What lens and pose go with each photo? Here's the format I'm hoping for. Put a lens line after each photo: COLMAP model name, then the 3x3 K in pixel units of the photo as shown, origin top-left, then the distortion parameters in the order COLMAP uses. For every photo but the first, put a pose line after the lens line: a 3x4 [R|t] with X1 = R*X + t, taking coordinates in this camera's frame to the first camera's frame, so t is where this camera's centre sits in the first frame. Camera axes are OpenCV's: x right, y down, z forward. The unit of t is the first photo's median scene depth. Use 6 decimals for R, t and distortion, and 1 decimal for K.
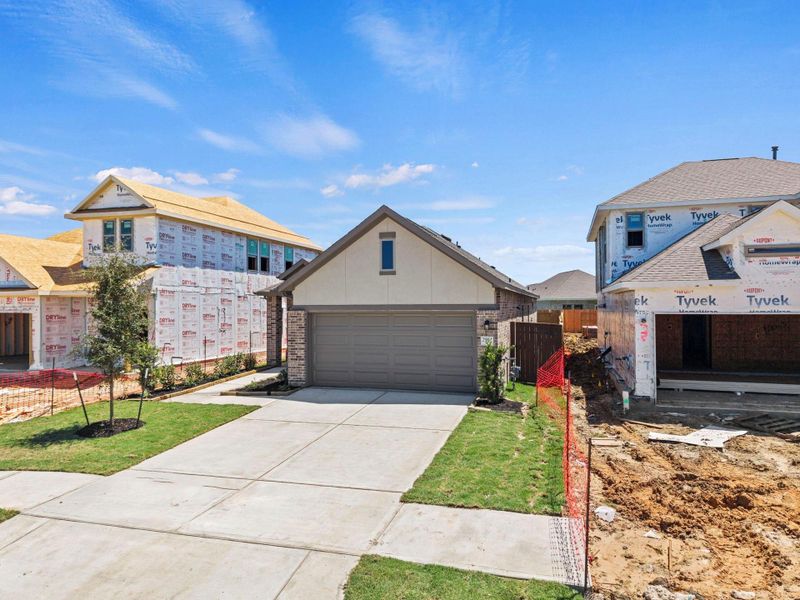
lens RADIAL K [[538.8, 0, 400.0], [0, 538.8, 300.0], [0, 0, 1]] dist [0.009236, 0.000433]
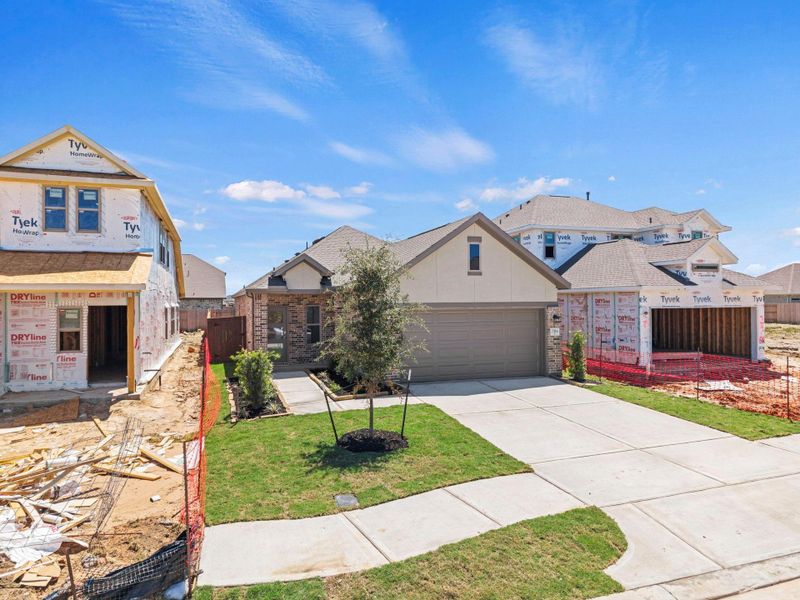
lens RADIAL K [[538.8, 0, 400.0], [0, 538.8, 300.0], [0, 0, 1]] dist [0.009236, 0.000433]
pose [[0.808950, 0.000909, 0.587877, -0.797911], [-0.001208, 0.999999, 0.000116, 0.003664], [-0.587877, -0.000804, 0.808950, 0.201001]]
